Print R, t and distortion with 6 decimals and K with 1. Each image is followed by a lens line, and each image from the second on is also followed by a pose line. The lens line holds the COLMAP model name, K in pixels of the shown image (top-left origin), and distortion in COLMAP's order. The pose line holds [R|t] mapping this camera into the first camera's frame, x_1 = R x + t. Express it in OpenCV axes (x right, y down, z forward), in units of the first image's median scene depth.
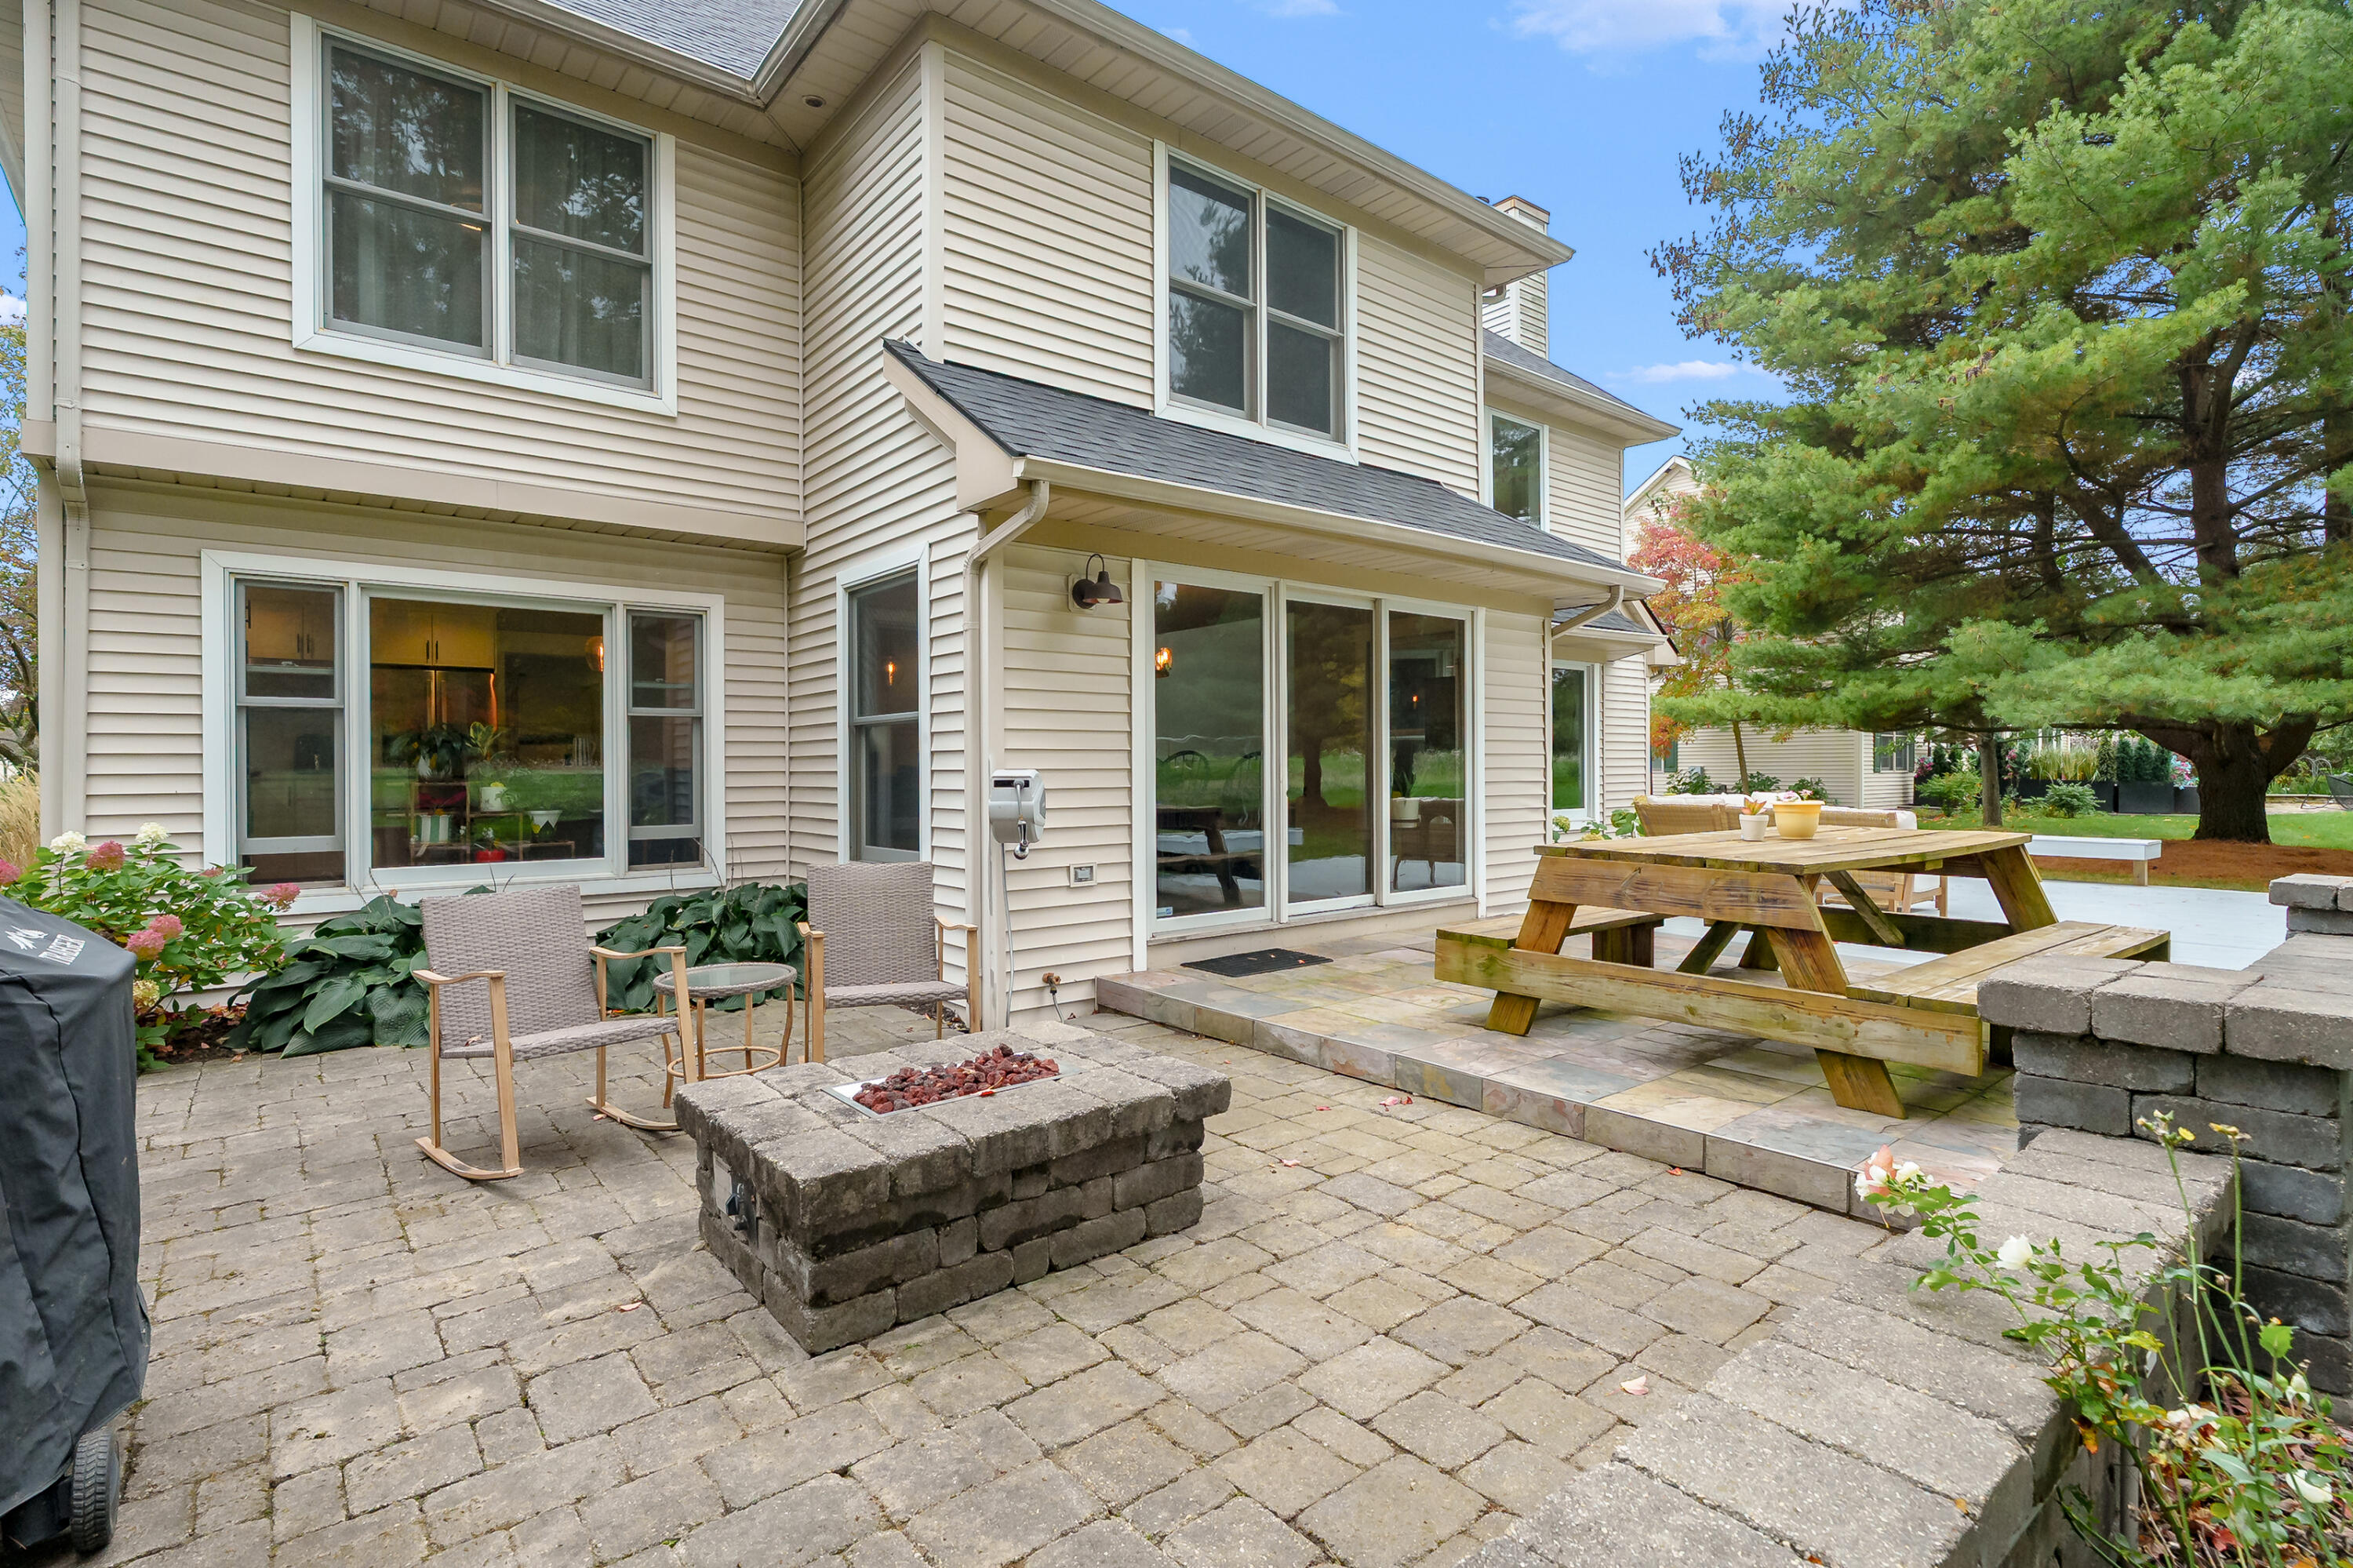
lens RADIAL K [[1120.4, 0, 1170.9], [0, 1120.4, 772.4], [0, 0, 1]] dist [-0.002519, -0.000389]
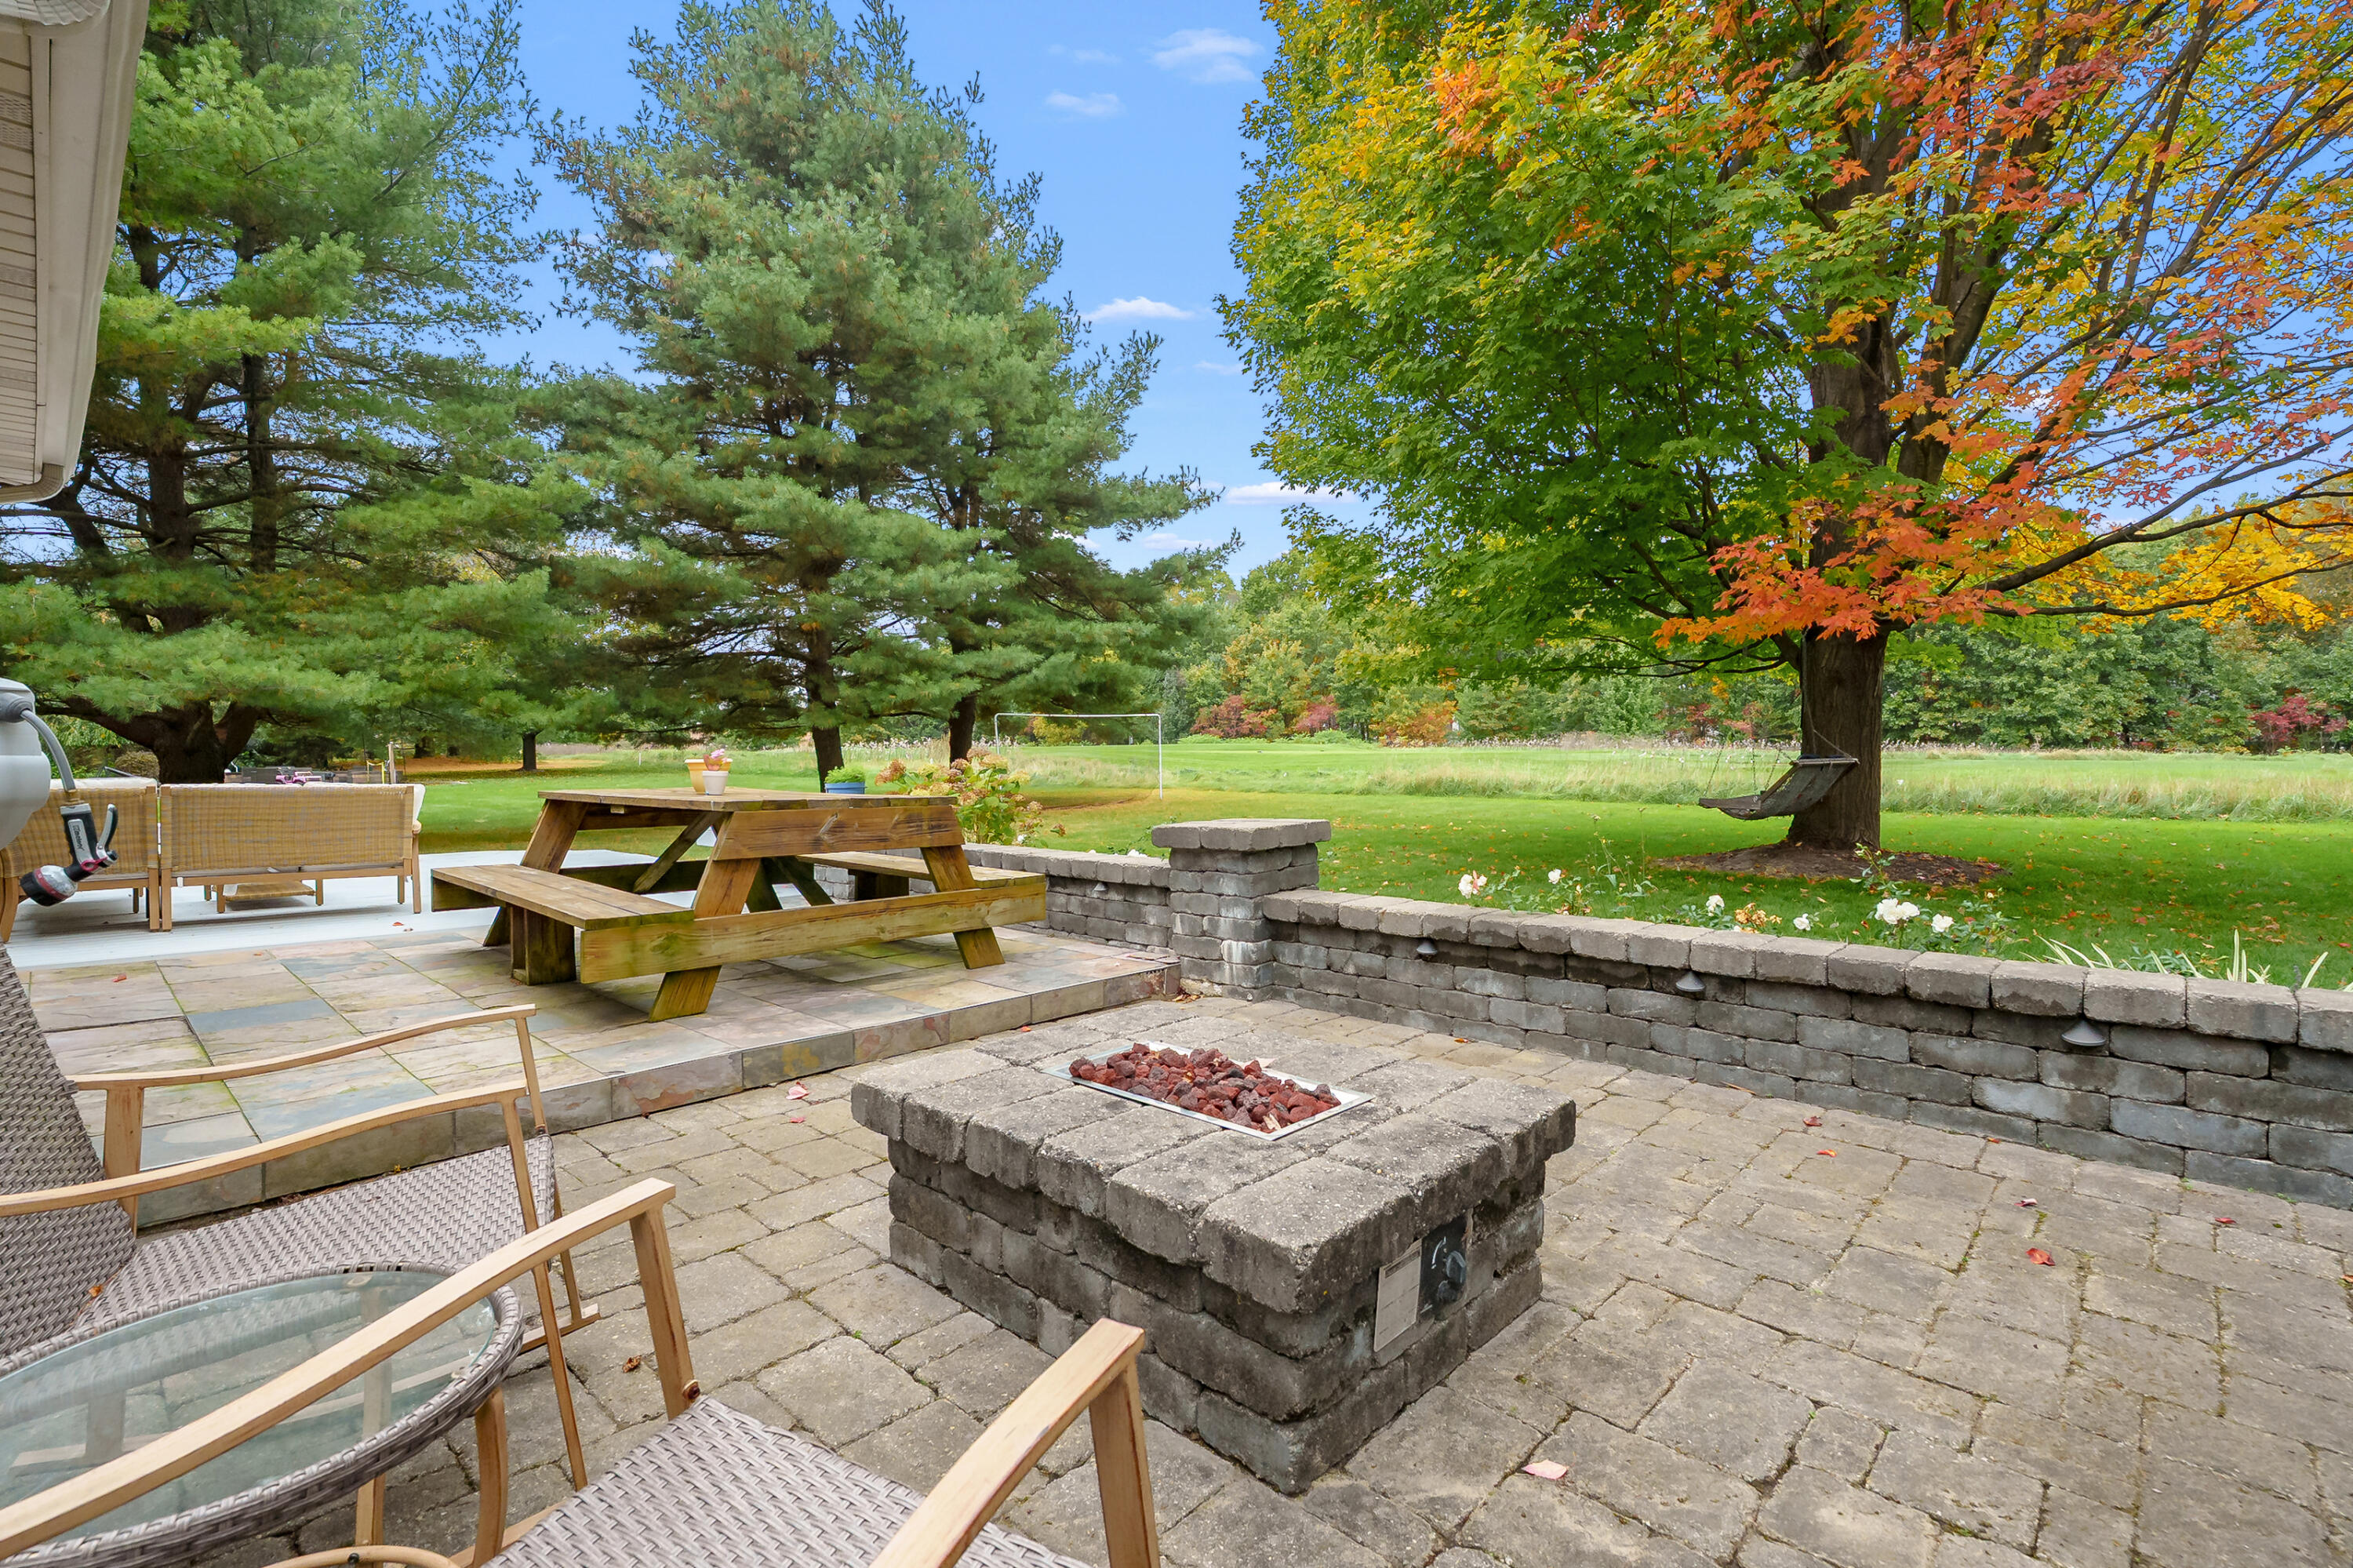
lens RADIAL K [[1080.9, 0, 1176.5], [0, 1080.9, 784.0], [0, 0, 1]] dist [0.000472, 0.000315]
pose [[-0.131980, -0.014406, 0.991148, -0.441776], [0.005032, 0.999872, 0.015202, 0.027197], [-0.991240, 0.006994, -0.131891, 0.532784]]
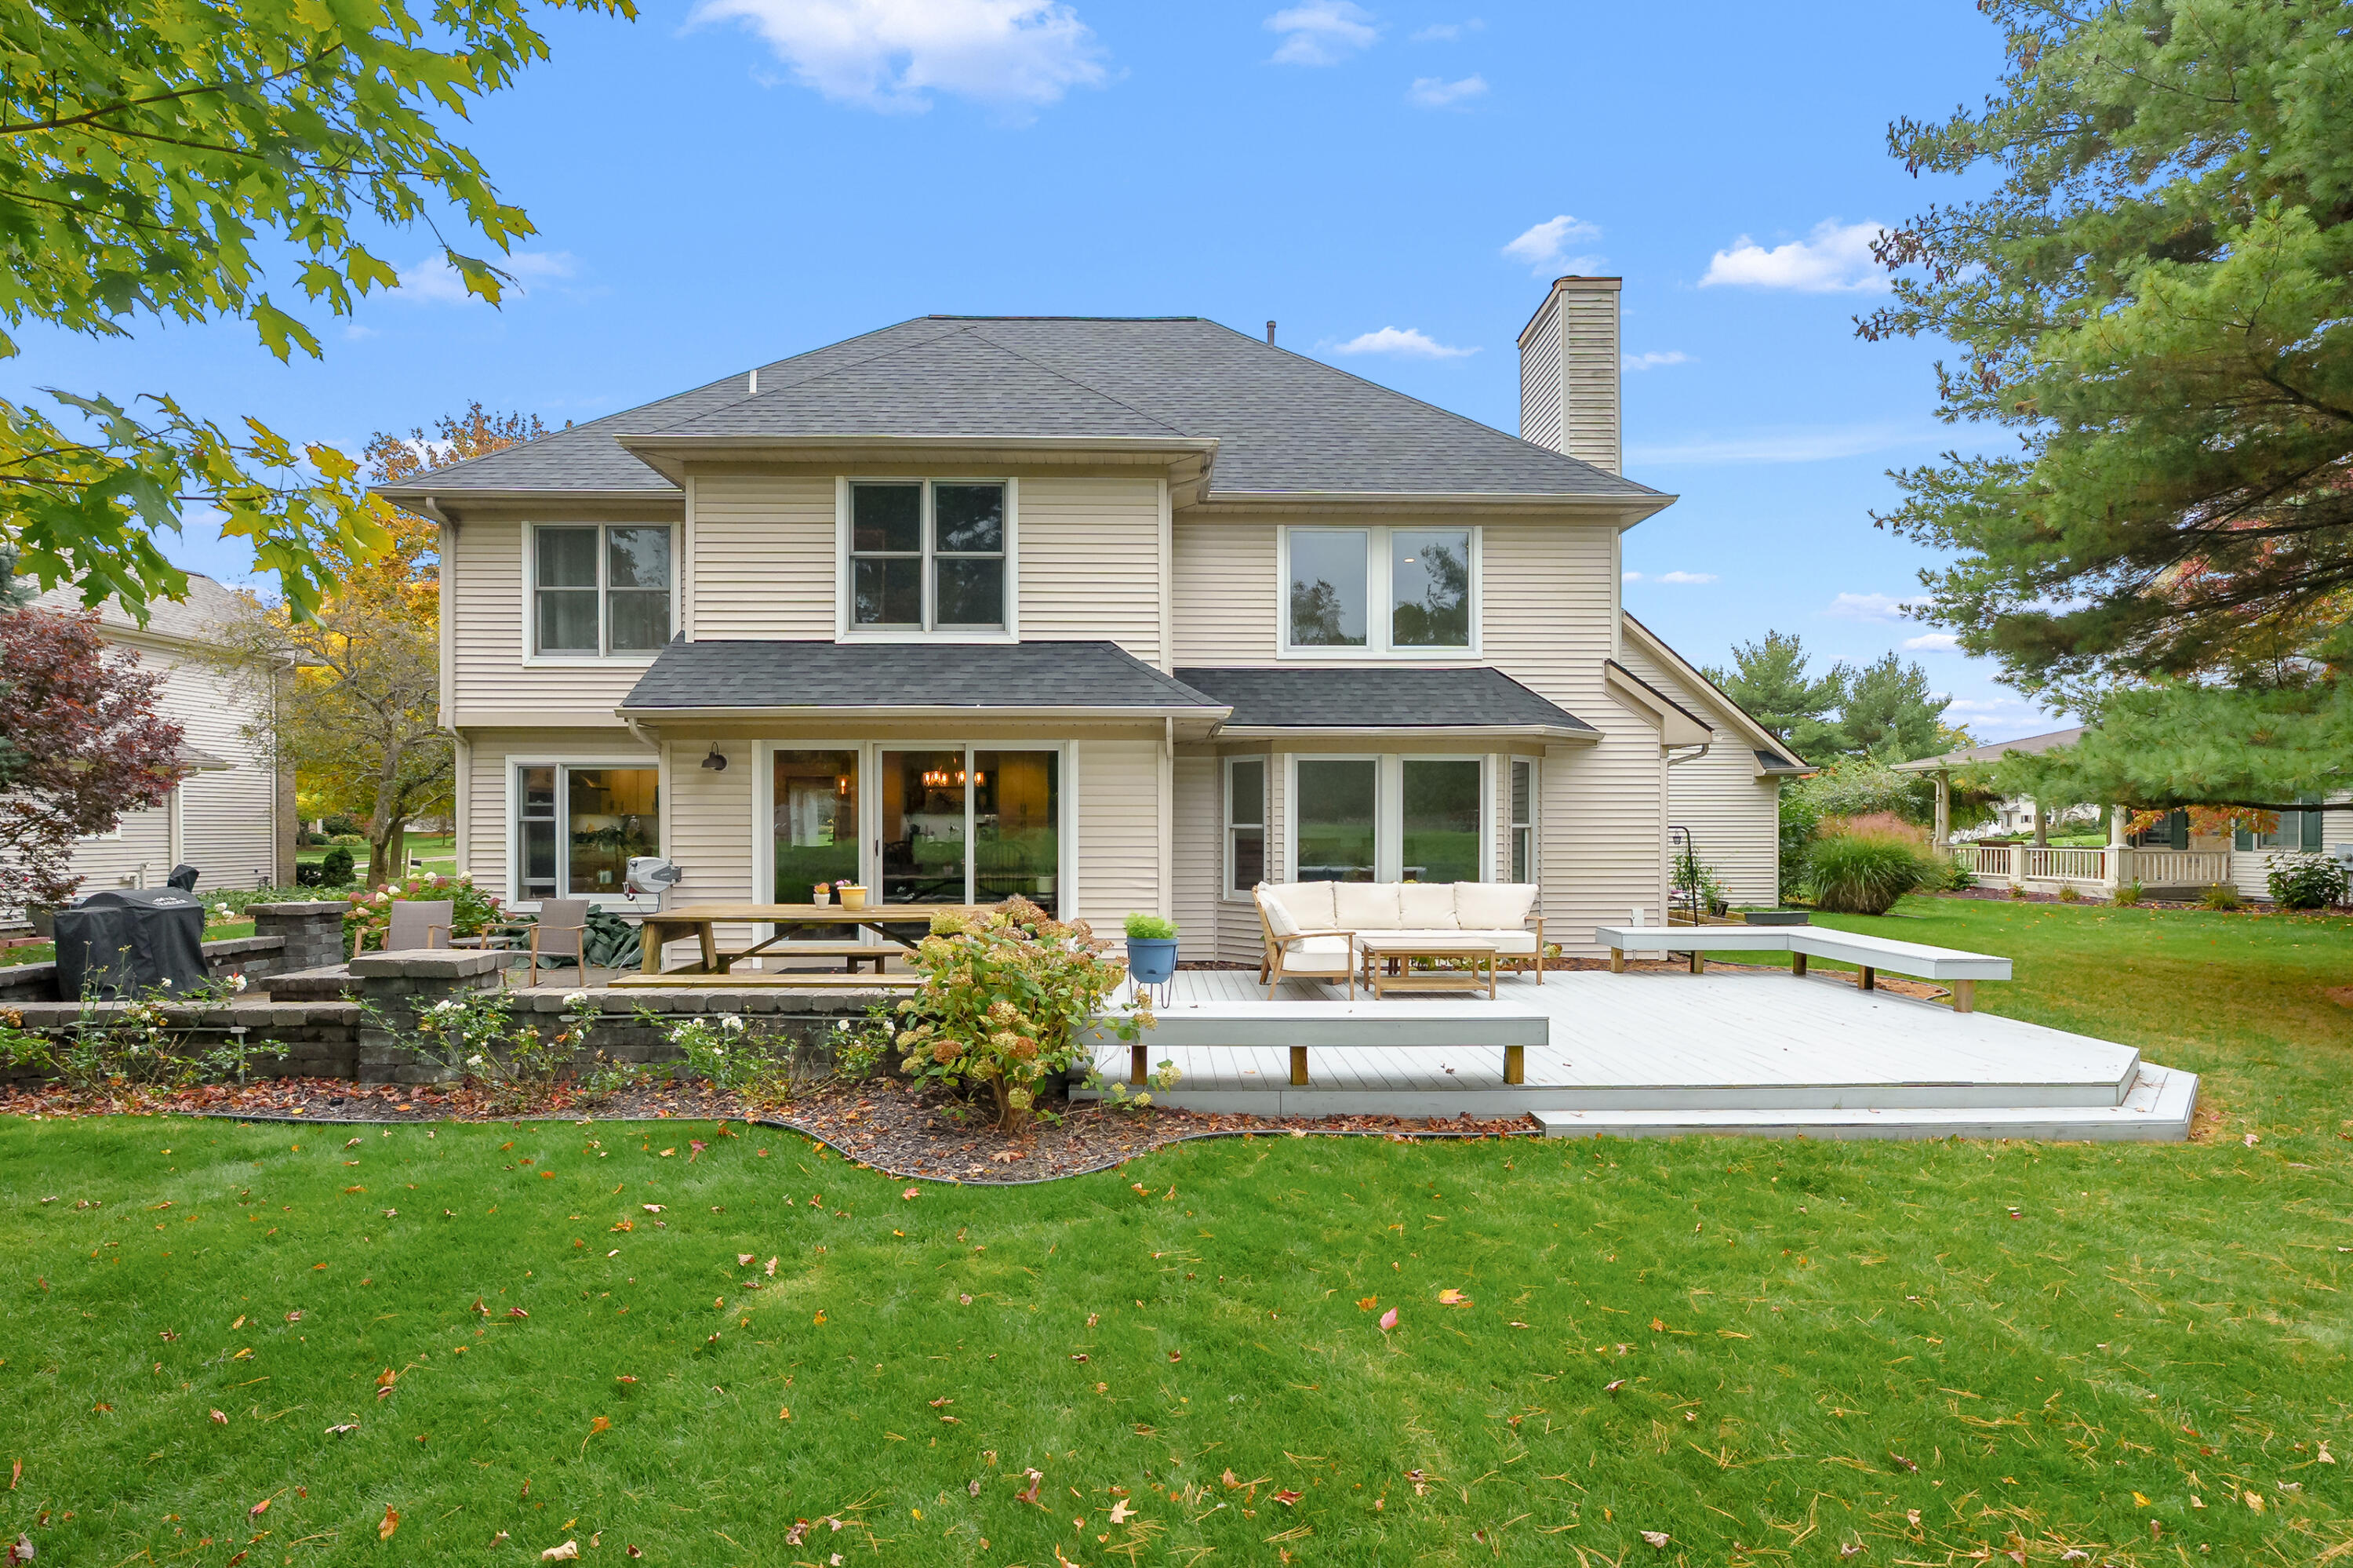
lens RADIAL K [[1124.4, 0, 1176.4], [0, 1124.4, 834.4], [0, 0, 1]] dist [-0.000794, -0.000040]
pose [[0.791243, 0.008625, -0.611441, 1.499517], [-0.007267, 0.999963, 0.004701, -0.047324], [0.611459, 0.000724, 0.791276, -0.012310]]
